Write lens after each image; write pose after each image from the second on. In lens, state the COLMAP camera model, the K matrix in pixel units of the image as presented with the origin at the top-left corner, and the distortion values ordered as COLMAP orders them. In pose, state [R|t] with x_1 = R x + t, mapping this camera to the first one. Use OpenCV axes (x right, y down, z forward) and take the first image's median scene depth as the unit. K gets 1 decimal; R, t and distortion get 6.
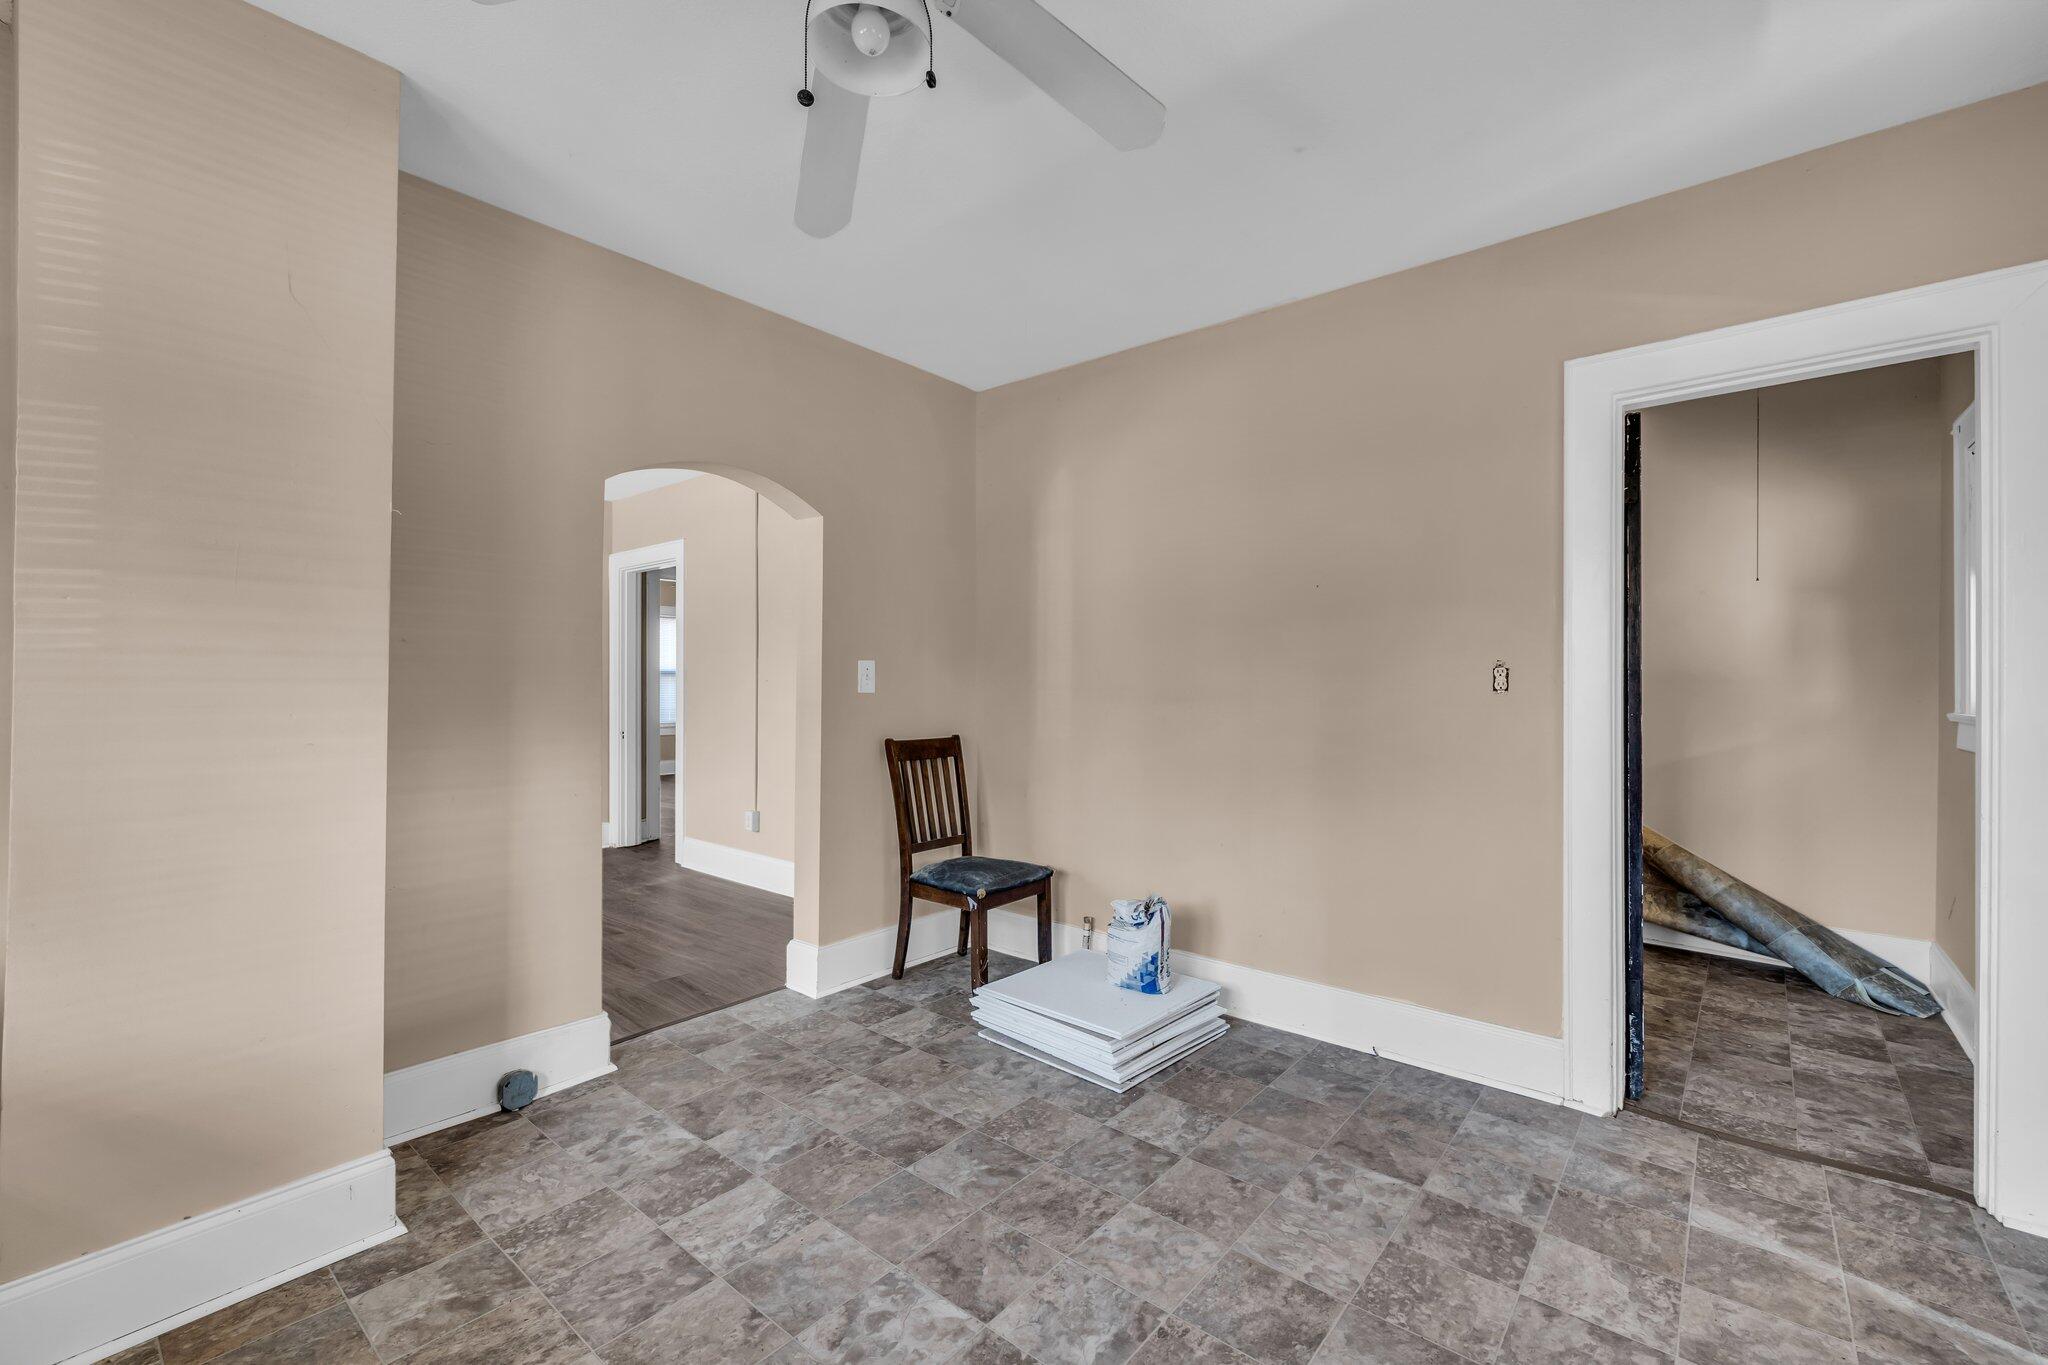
lens RADIAL K [[867.0, 0, 1023.2], [0, 867.0, 683.9], [0, 0, 1]] dist [0.001193, 0.000313]
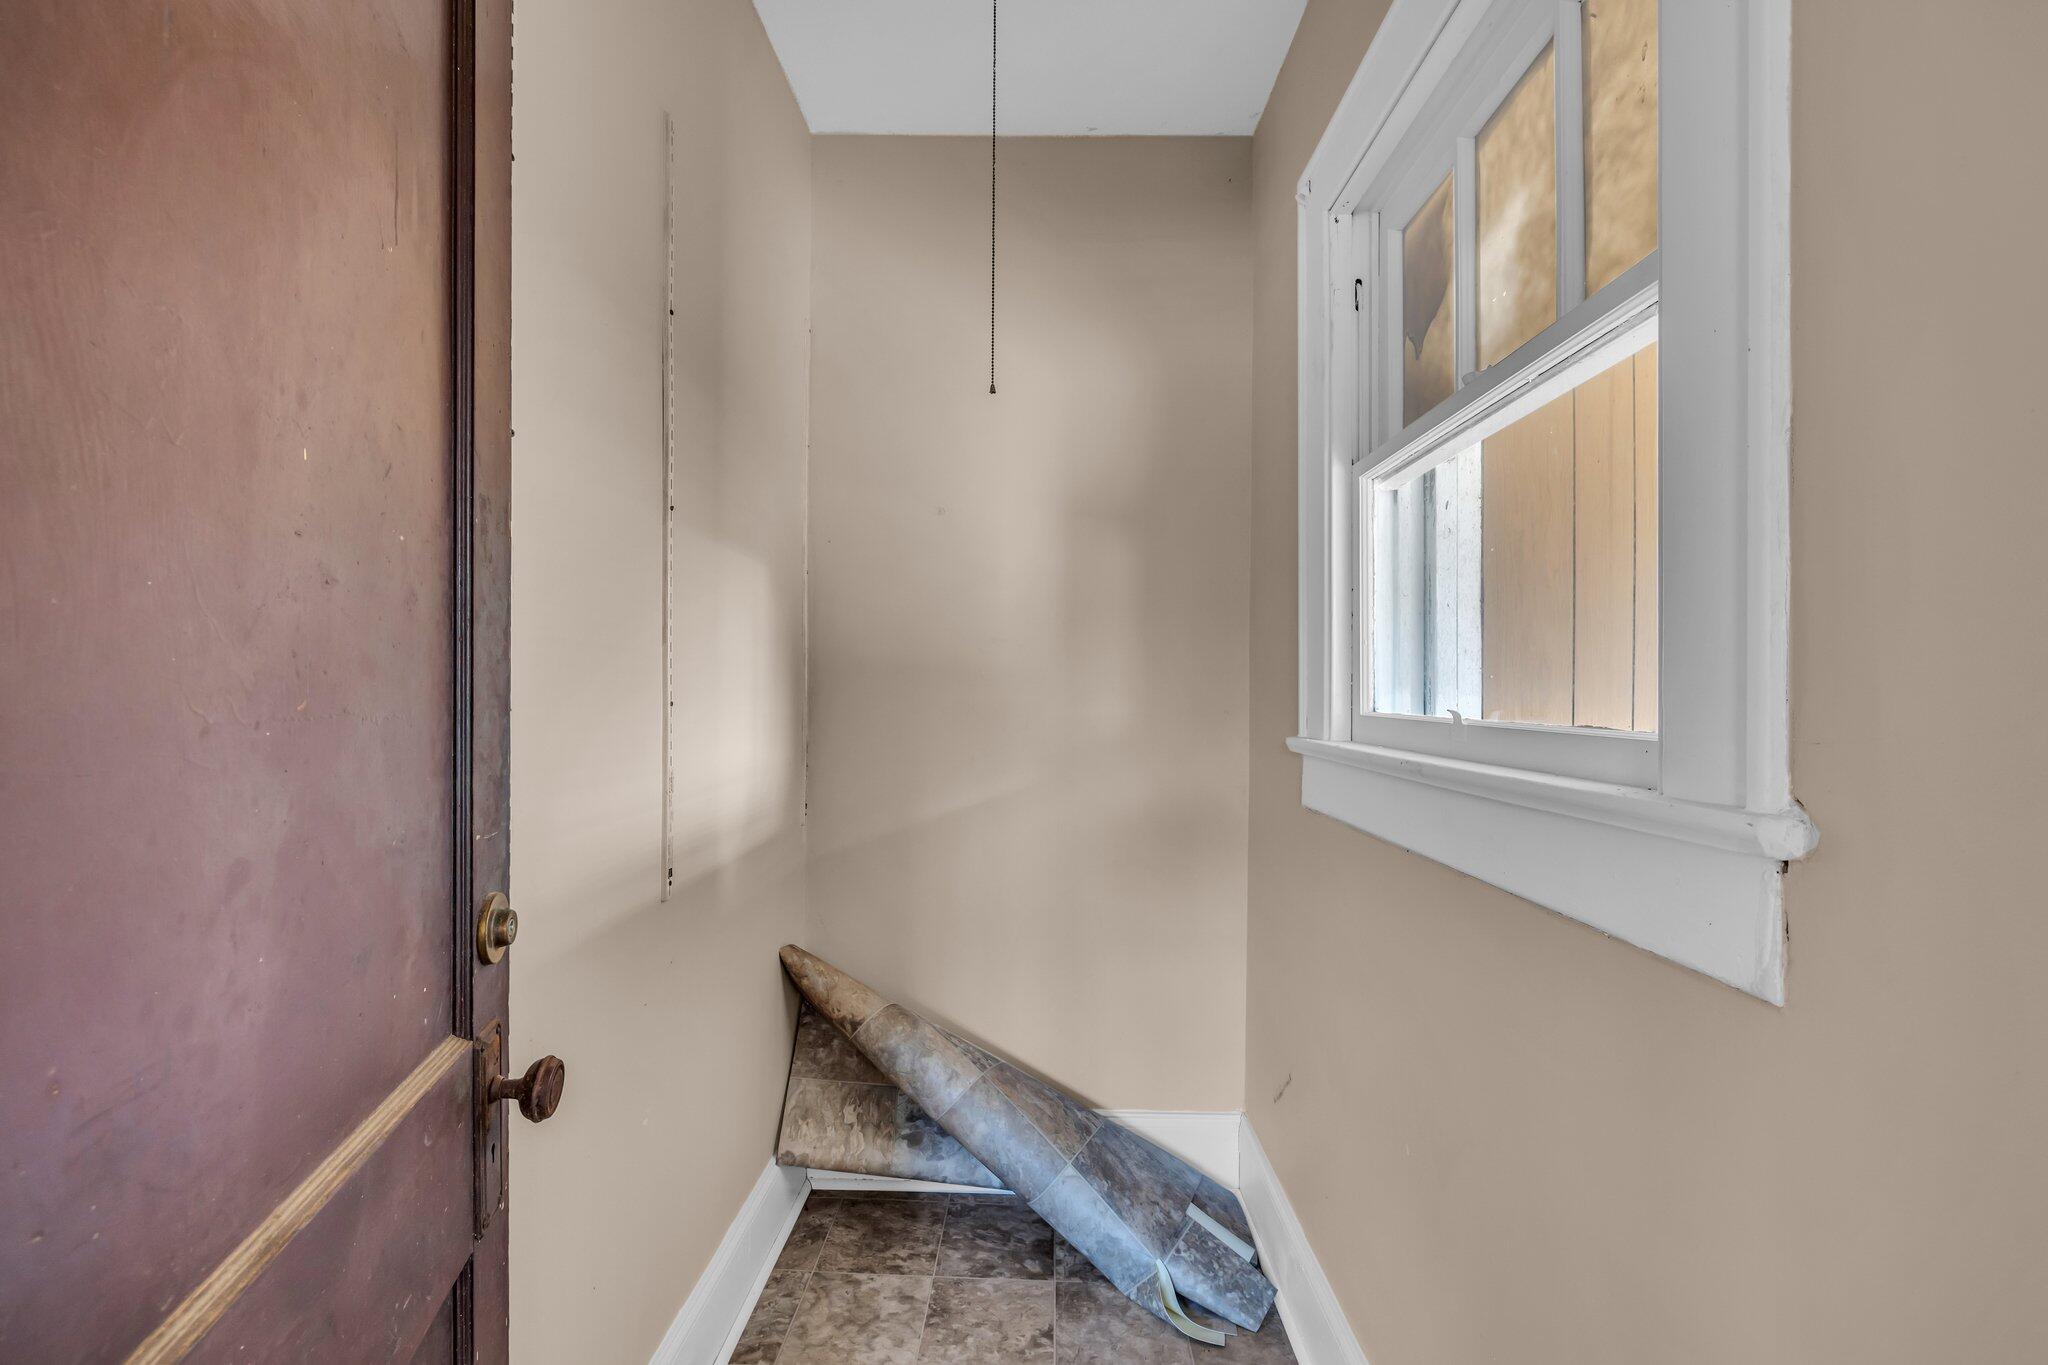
lens RADIAL K [[867.0, 0, 1024.0], [0, 867.0, 684.4], [0, 0, 1]] dist [0.001193, 0.000313]
pose [[0.787466, 0.002056, 0.616355, 0.559053], [-0.003063, 0.999995, 0.000578, 0.001657], [-0.616351, -0.002343, 0.787468, 0.622284]]
